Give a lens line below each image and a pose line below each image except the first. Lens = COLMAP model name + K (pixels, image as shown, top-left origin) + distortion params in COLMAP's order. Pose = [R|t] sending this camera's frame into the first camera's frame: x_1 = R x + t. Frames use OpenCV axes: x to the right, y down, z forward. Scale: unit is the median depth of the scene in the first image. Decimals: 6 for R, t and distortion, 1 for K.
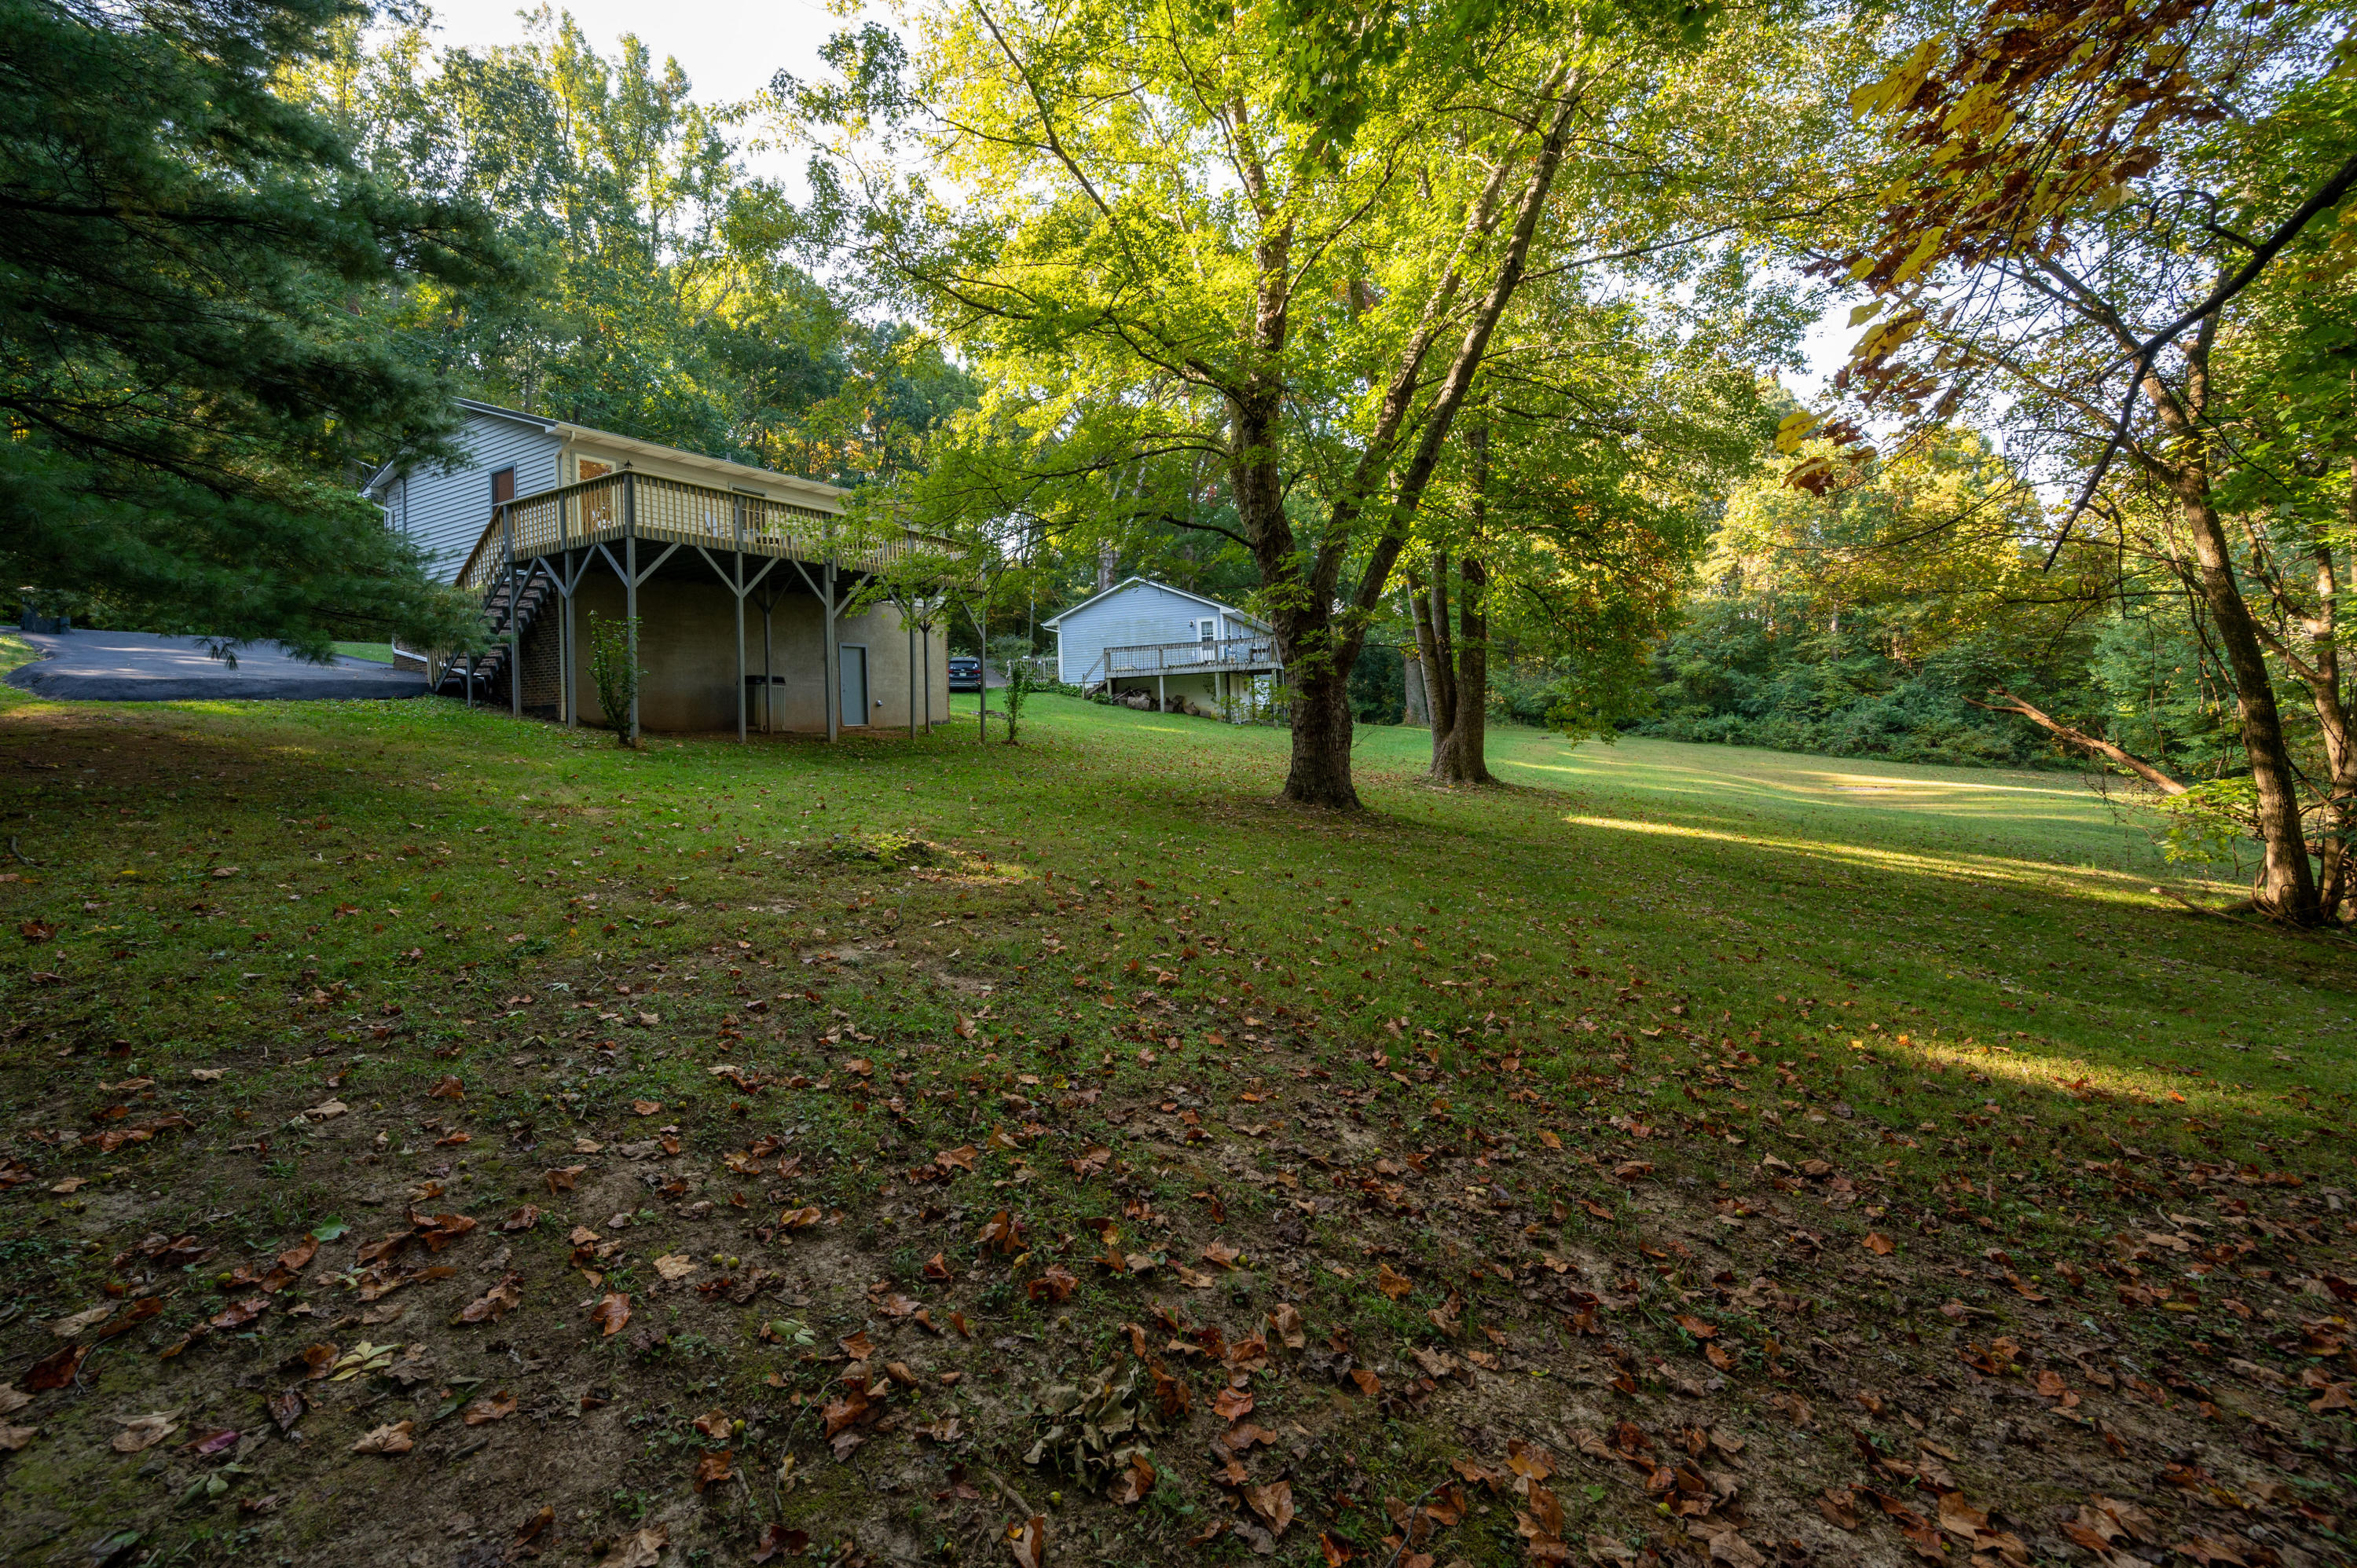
lens RADIAL K [[952.8, 0, 1131.7], [0, 952.8, 684.7], [0, 0, 1]] dist [-0.001062, 0.000041]
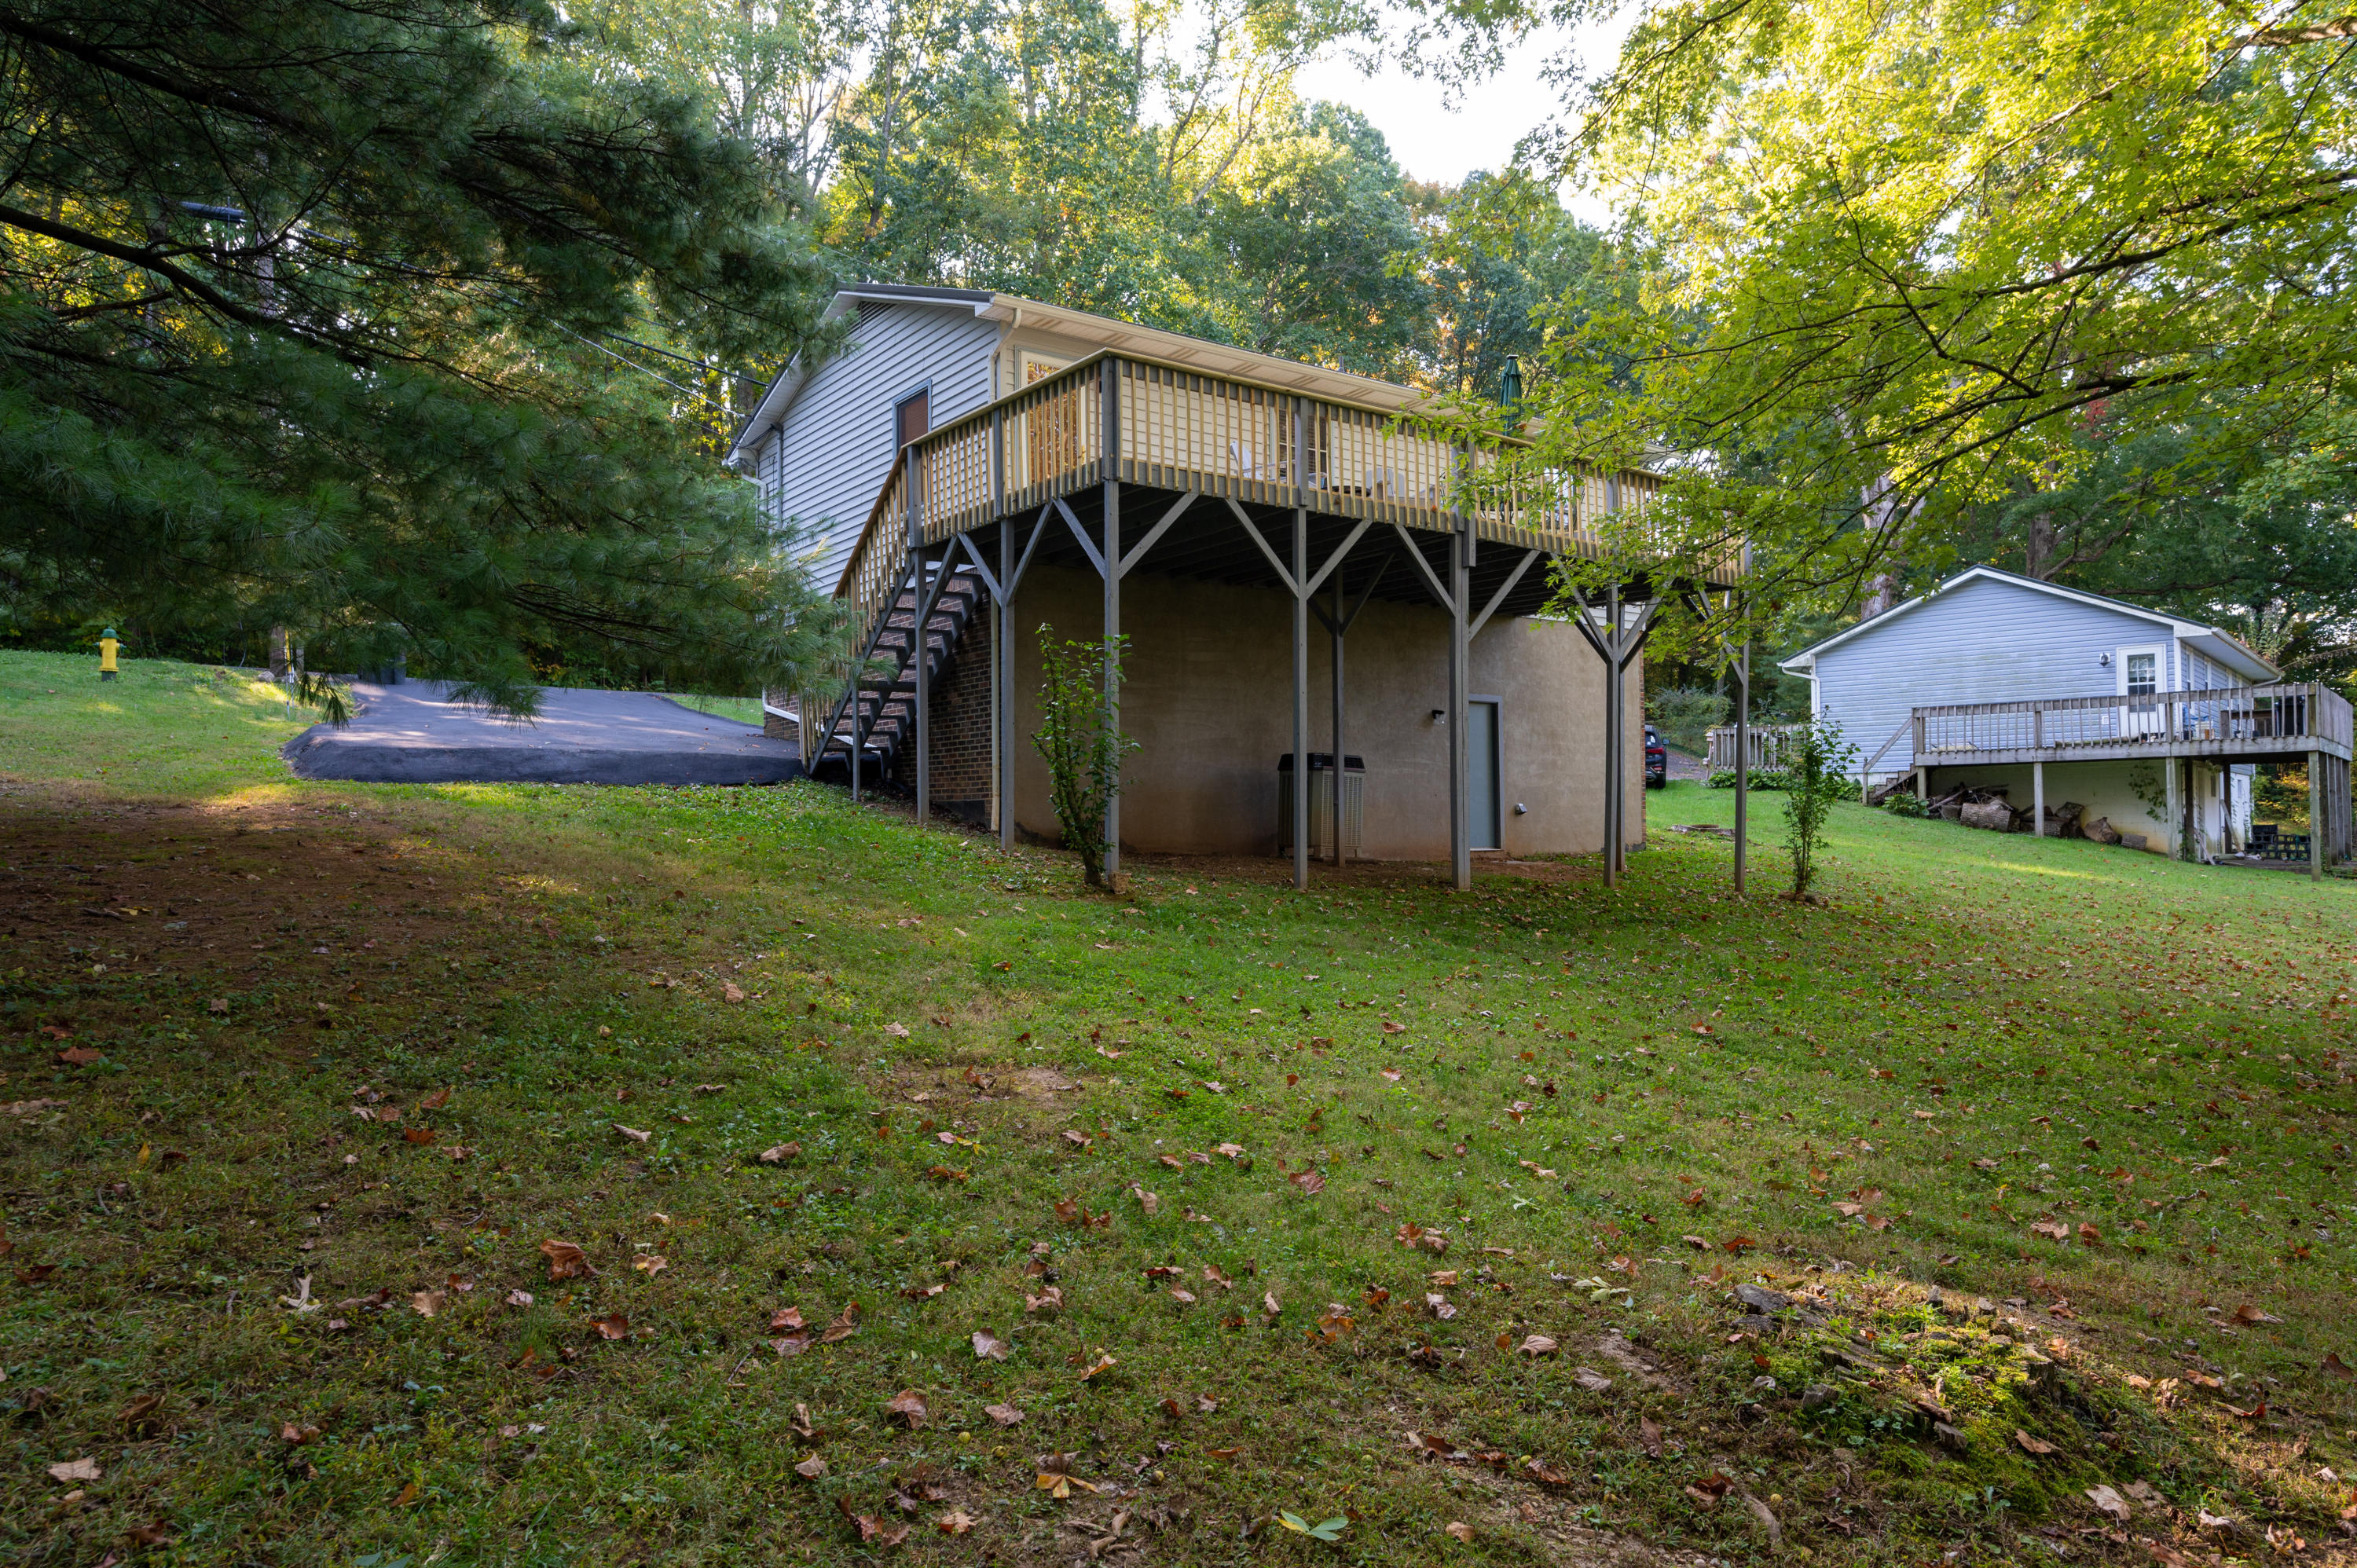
lens RADIAL K [[1495.8, 0, 1257.8], [0, 1495.8, 762.6], [0, 0, 1]] dist [-0.002205, -0.001436]
pose [[0.931448, 0.014082, -0.363601, -0.155482], [-0.016052, 0.999868, -0.002397, -0.002717], [0.363519, 0.008069, 0.931552, 0.275462]]
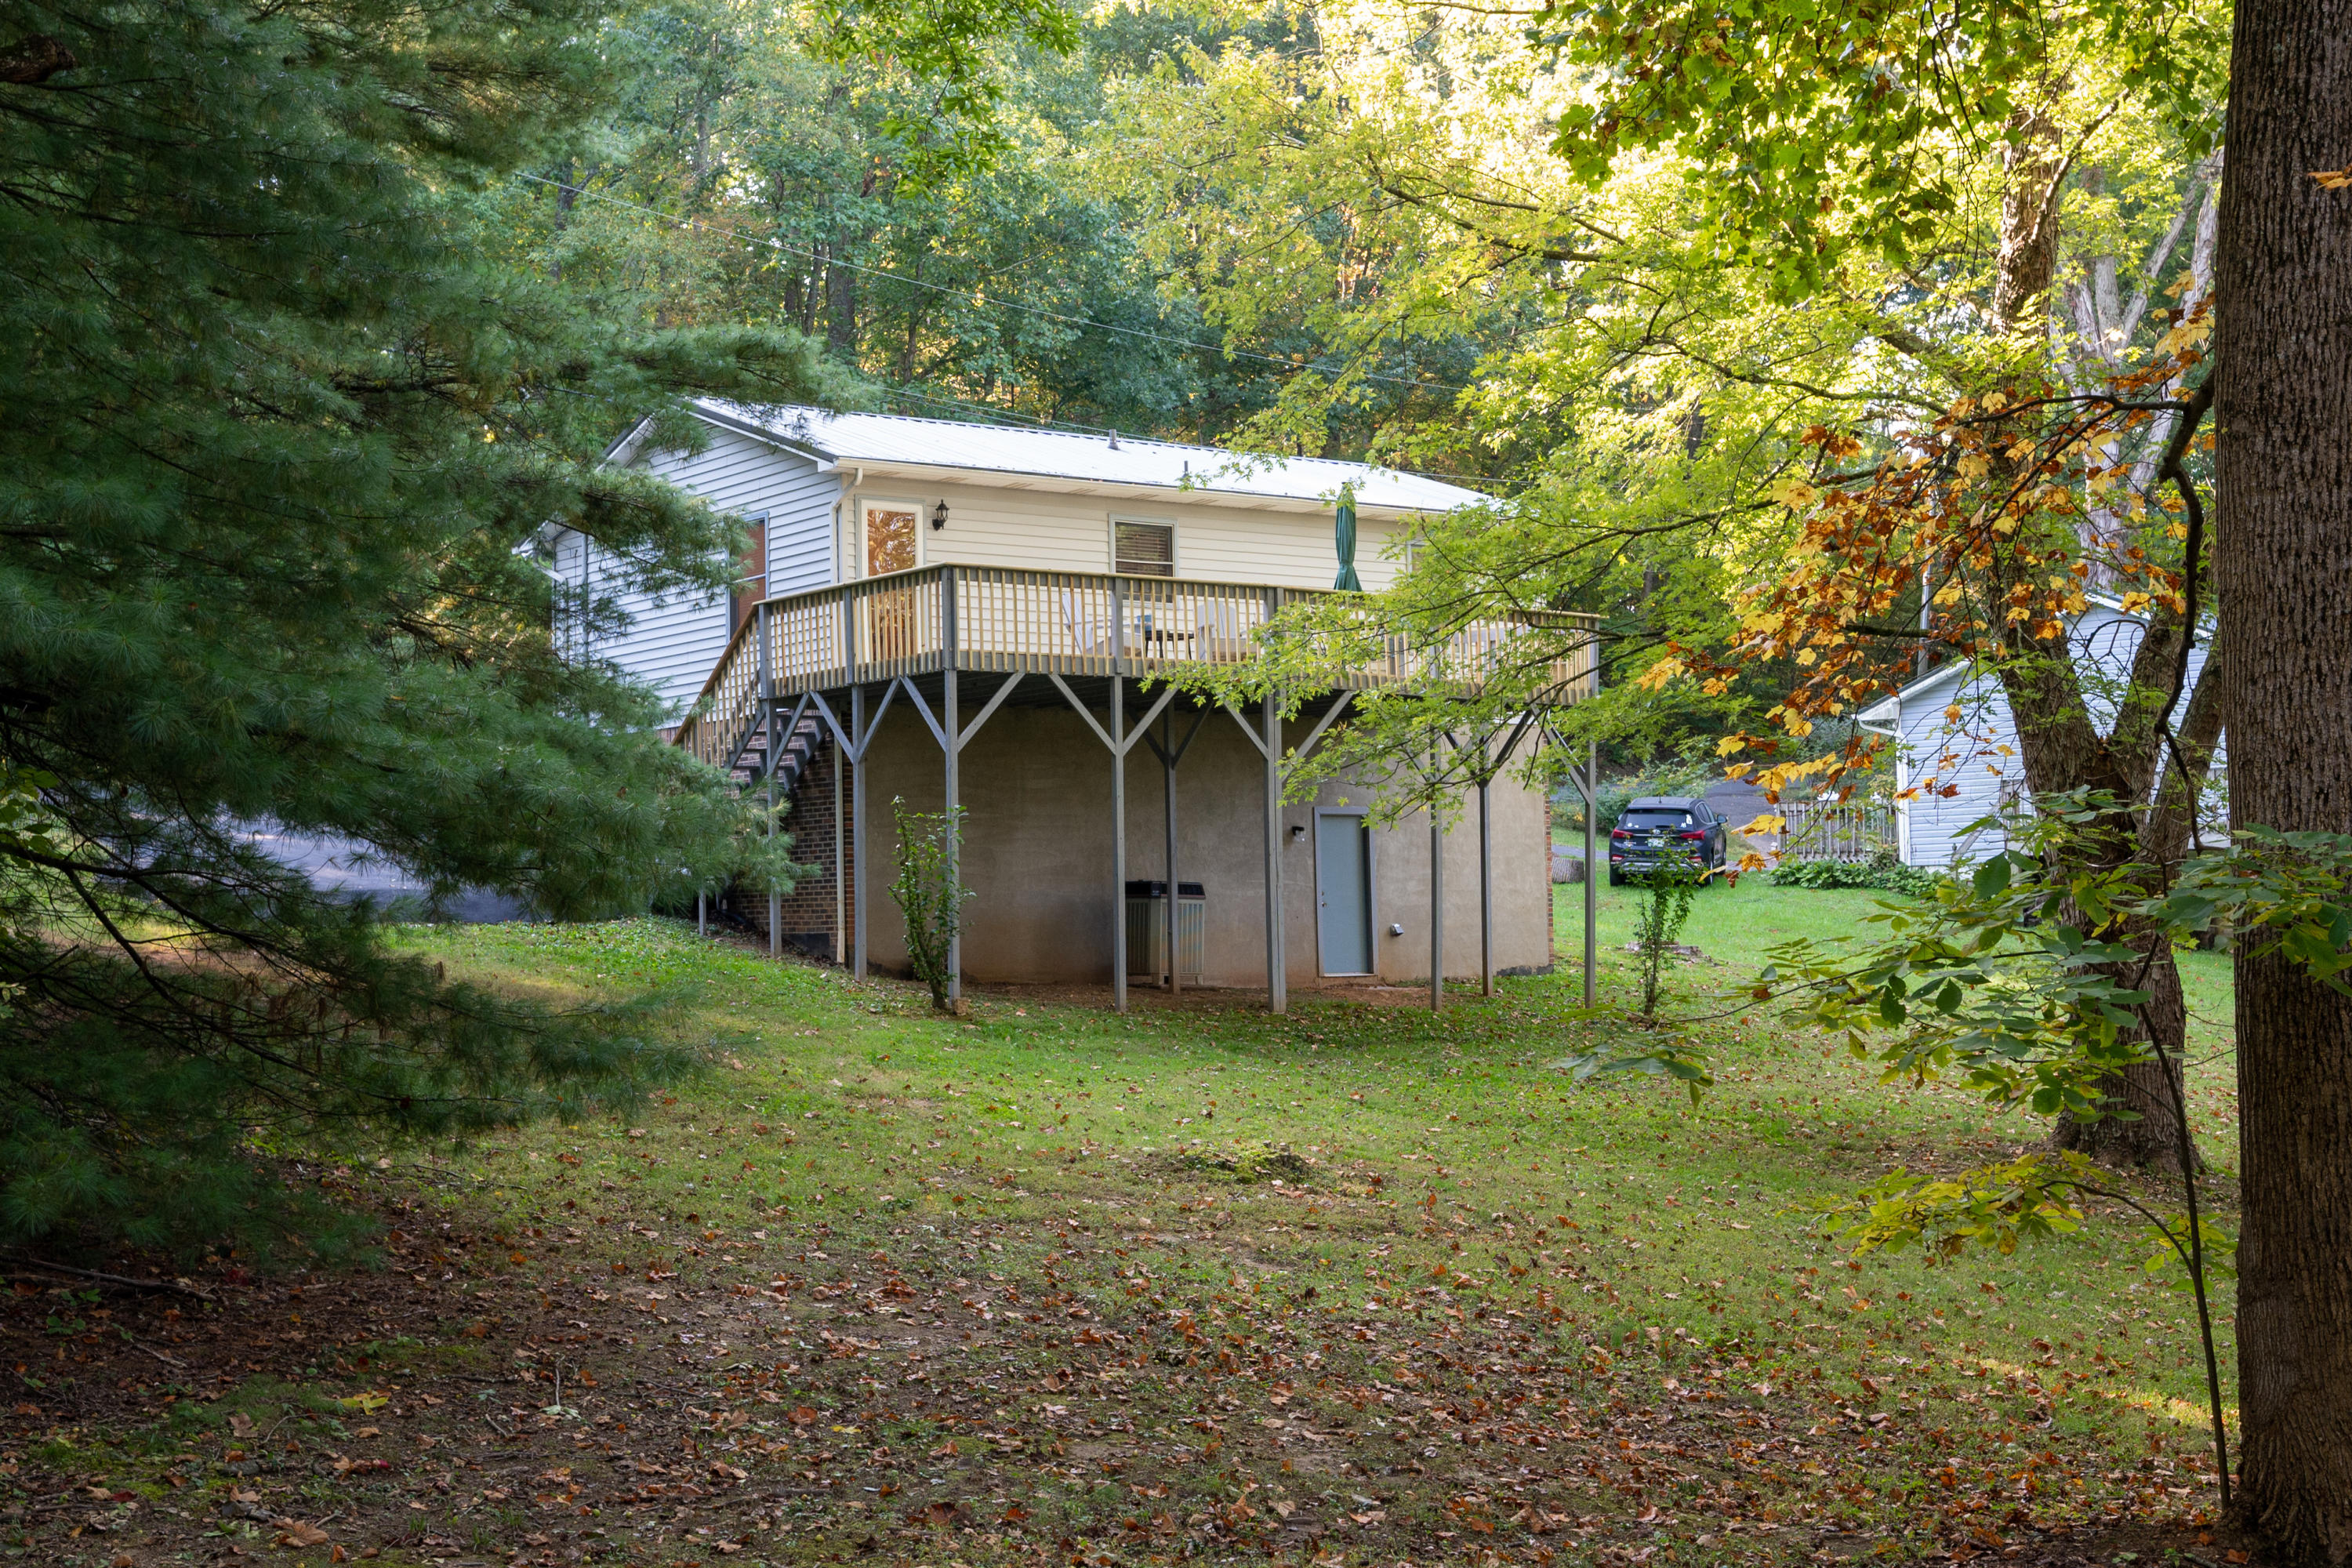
lens RADIAL K [[3146.4, 0, 1183.4], [0, 3146.4, 722.0], [0, 0, 1]] dist [-0.012368, -0.009774]
pose [[0.923460, -0.006731, -0.383637, 0.384532], [-0.003195, 0.999677, -0.025231, -0.070379], [0.383682, 0.024525, 0.923139, -0.801809]]
